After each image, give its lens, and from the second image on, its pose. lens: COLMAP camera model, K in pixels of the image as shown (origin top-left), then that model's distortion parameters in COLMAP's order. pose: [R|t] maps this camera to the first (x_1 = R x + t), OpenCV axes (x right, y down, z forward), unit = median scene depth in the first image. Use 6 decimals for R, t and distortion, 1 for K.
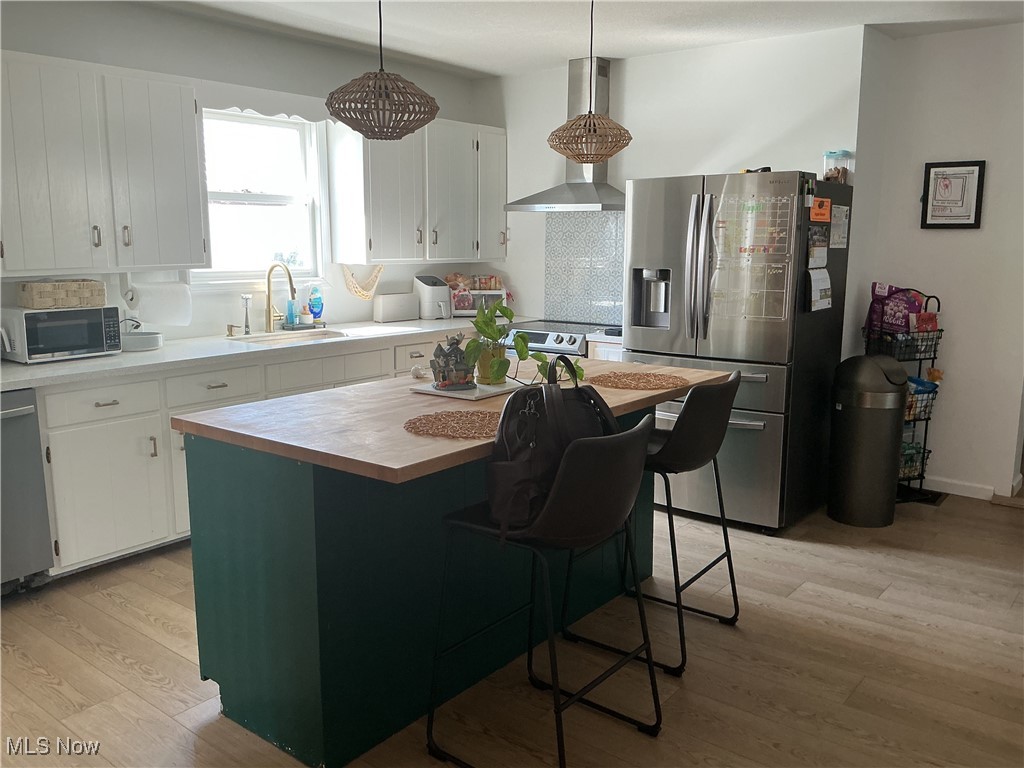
lens RADIAL K [[840.7, 0, 510.0], [0, 840.7, 389.3], [0, 0, 1]] dist [0.093814, -0.179329]
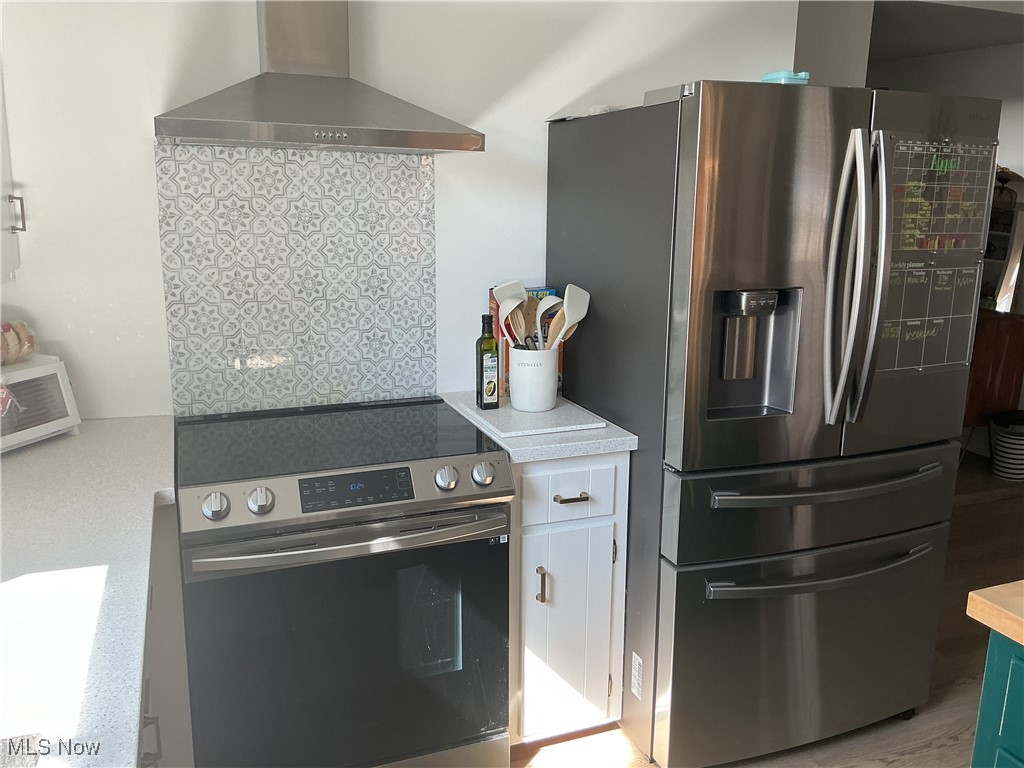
lens RADIAL K [[840.7, 0, 517.0], [0, 840.7, 387.4], [0, 0, 1]] dist [0.093814, -0.179329]
pose [[0.503834, -0.188600, 0.842960, -0.282589], [0.145243, 0.980476, 0.132556, -0.167649], [-0.851502, 0.055648, 0.521390, 0.864244]]
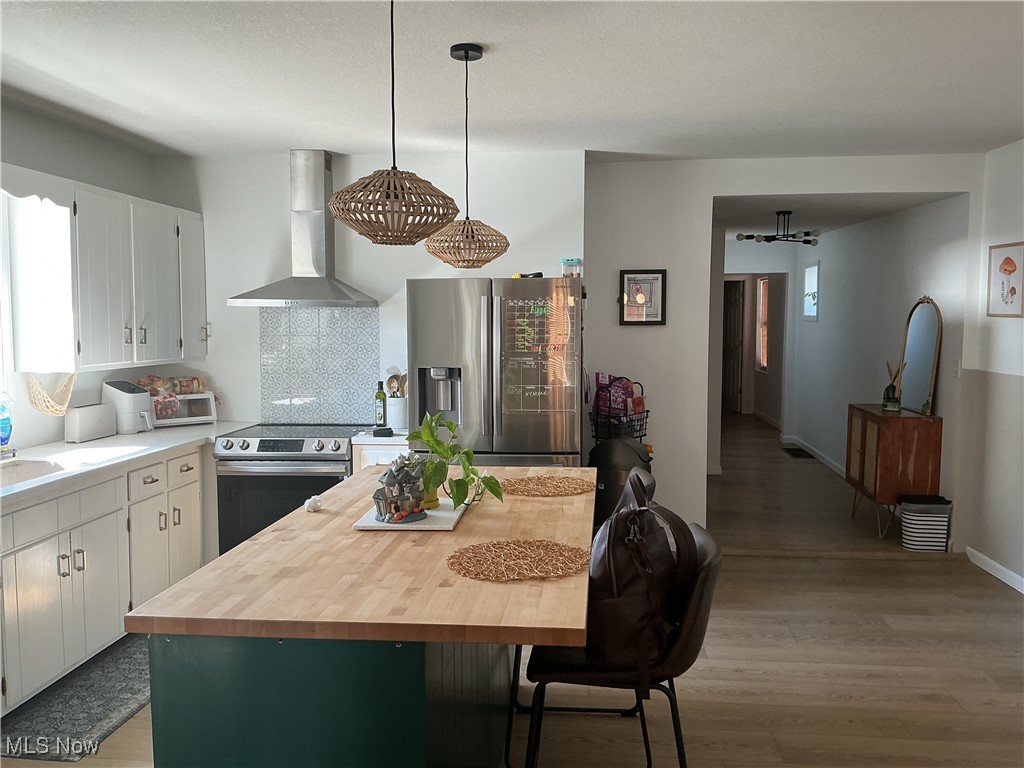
lens RADIAL K [[840.7, 0, 510.5], [0, 840.7, 383.1], [0, 0, 1]] dist [0.093814, -0.179329]
pose [[0.843916, -0.045055, 0.534581, -0.285742], [0.099332, 0.992360, -0.073172, -0.043446], [-0.527200, 0.114852, 0.841944, 0.124445]]
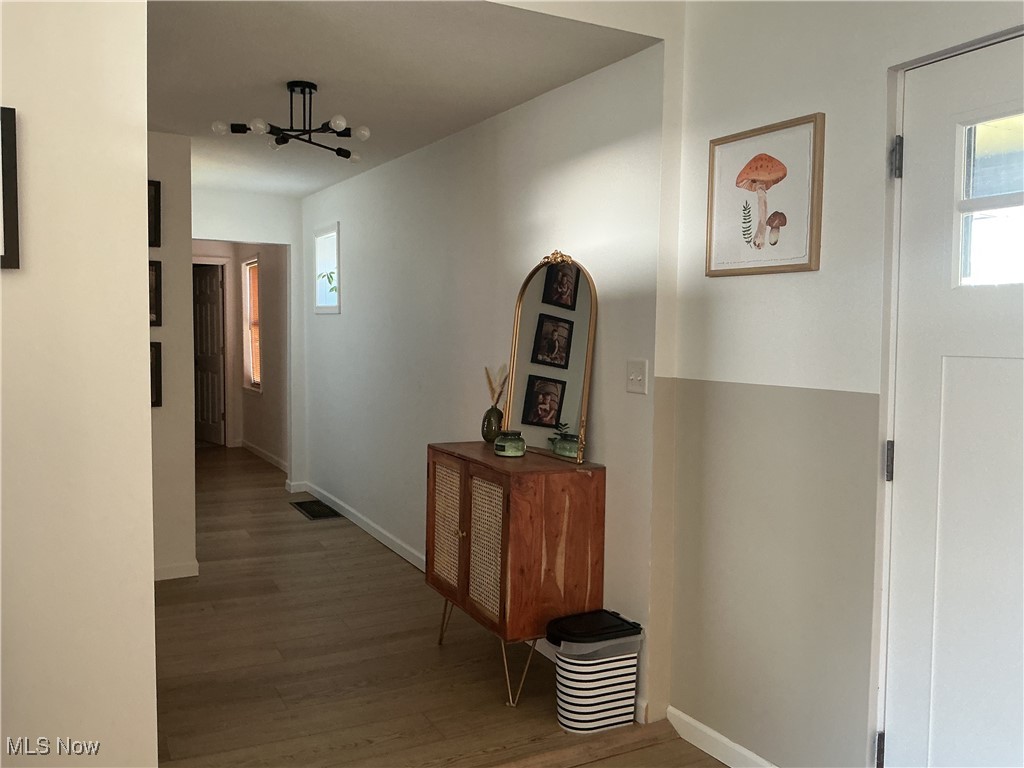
lens RADIAL K [[840.7, 0, 511.9], [0, 840.7, 386.0], [0, 0, 1]] dist [0.093814, -0.179329]
pose [[0.395029, -0.052960, 0.917141, 0.276701], [0.156142, 0.987682, -0.010220, -0.092283], [-0.905302, 0.147242, 0.398432, 0.648625]]
